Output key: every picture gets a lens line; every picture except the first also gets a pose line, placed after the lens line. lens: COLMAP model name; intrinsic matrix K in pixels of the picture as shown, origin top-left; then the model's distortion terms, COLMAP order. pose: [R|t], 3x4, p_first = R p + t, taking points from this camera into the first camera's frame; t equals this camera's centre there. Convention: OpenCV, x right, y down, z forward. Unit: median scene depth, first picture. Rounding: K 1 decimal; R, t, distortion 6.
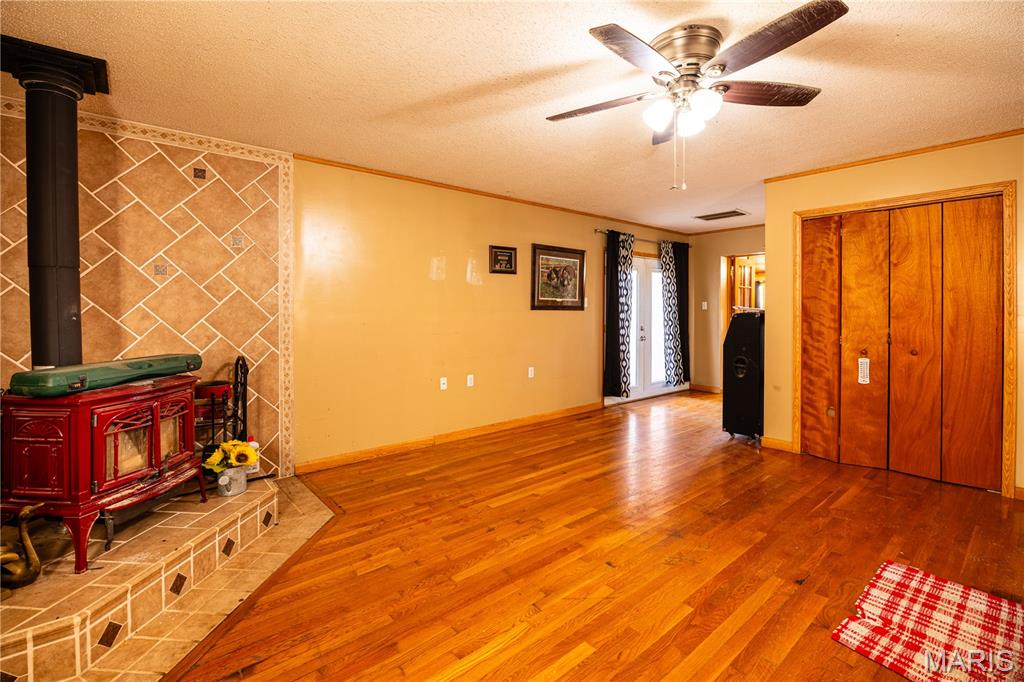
lens RADIAL K [[461.1, 0, 508.0], [0, 461.1, 317.3], [0, 0, 1]] dist [-0.017406, 0.002992]
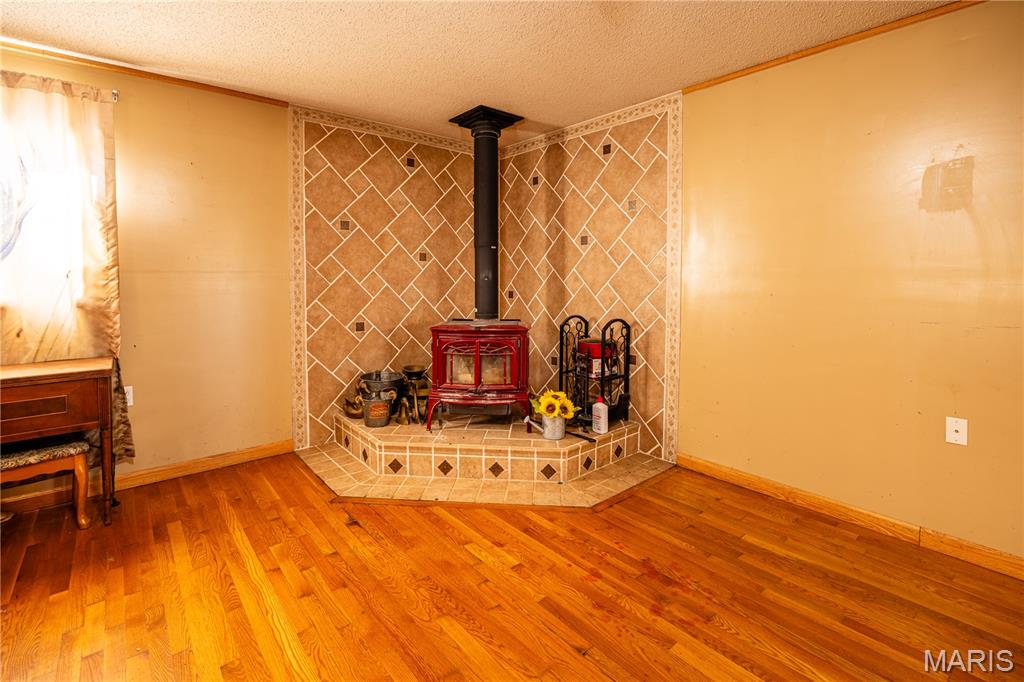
lens RADIAL K [[461.1, 0, 495.0], [0, 461.1, 288.0], [0, 0, 1]] dist [-0.017406, 0.002992]
pose [[-0.002929, 0.032613, -0.999464, 0.402241], [-0.011831, 0.999397, 0.032646, -0.013401], [0.999926, 0.011920, -0.002541, 0.672184]]
